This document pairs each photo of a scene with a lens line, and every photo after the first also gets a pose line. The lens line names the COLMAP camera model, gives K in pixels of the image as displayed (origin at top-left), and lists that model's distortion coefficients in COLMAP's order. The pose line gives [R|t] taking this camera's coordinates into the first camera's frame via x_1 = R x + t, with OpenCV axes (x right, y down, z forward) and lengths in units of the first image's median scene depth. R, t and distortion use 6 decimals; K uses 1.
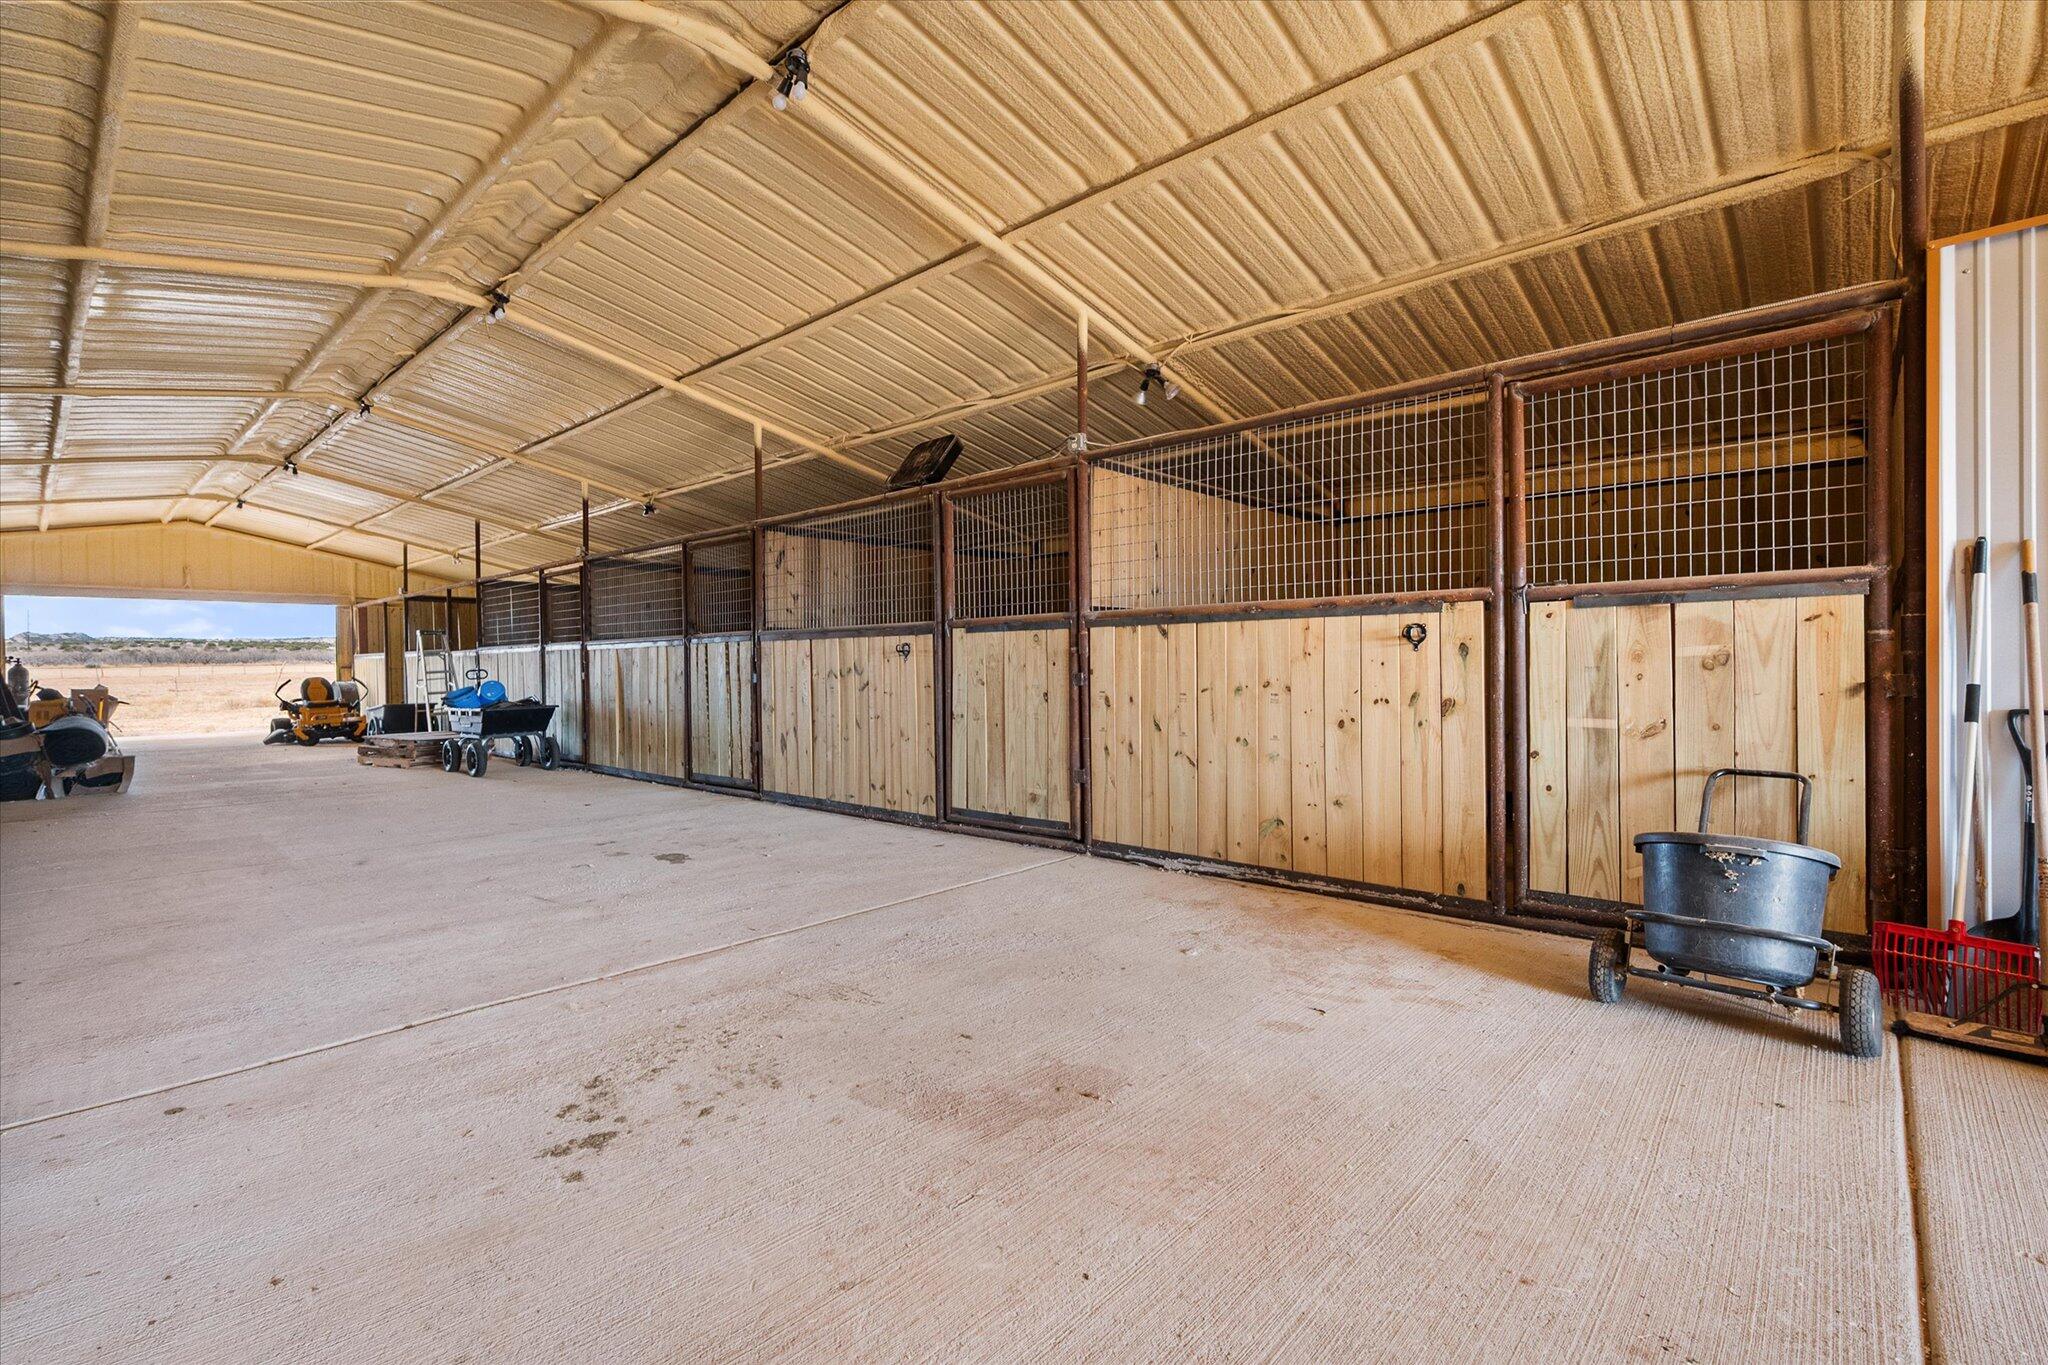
lens RADIAL K [[963.6, 0, 1026.7], [0, 963.6, 652.9], [0, 0, 1]] dist [0.000694, 0.000010]
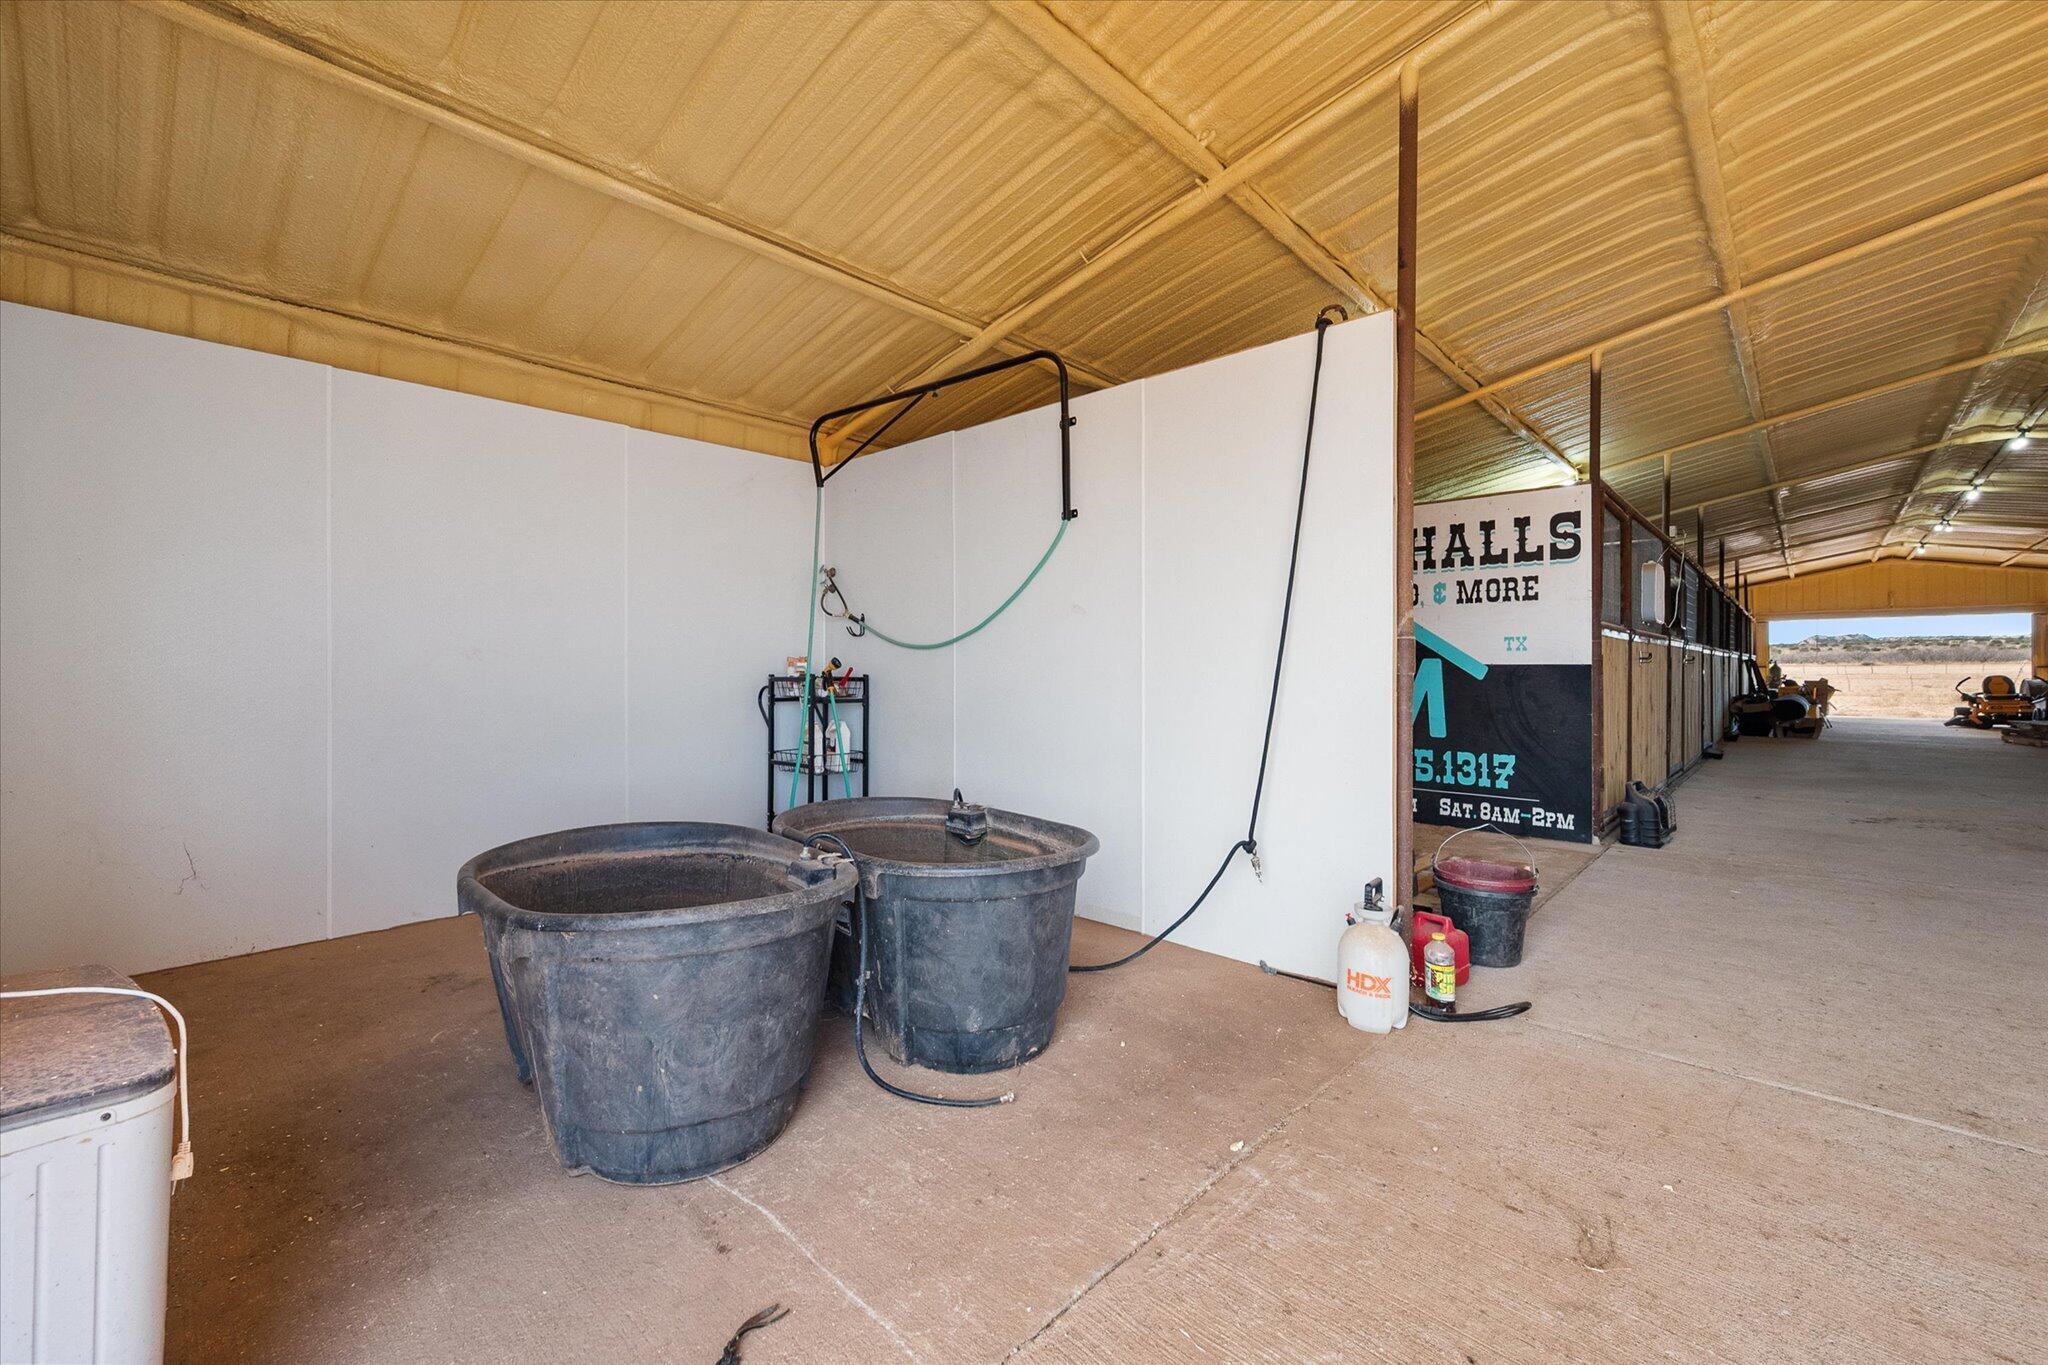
lens RADIAL K [[877.8, 0, 1024.0], [0, 877.8, 682.5], [0, 0, 1]] dist [-0.000321, -0.000576]
pose [[0.032479, 0.023307, -0.999201, 0.351250], [0.011653, 0.999651, 0.023696, -0.006318], [0.999404, -0.012413, 0.032196, -0.280995]]
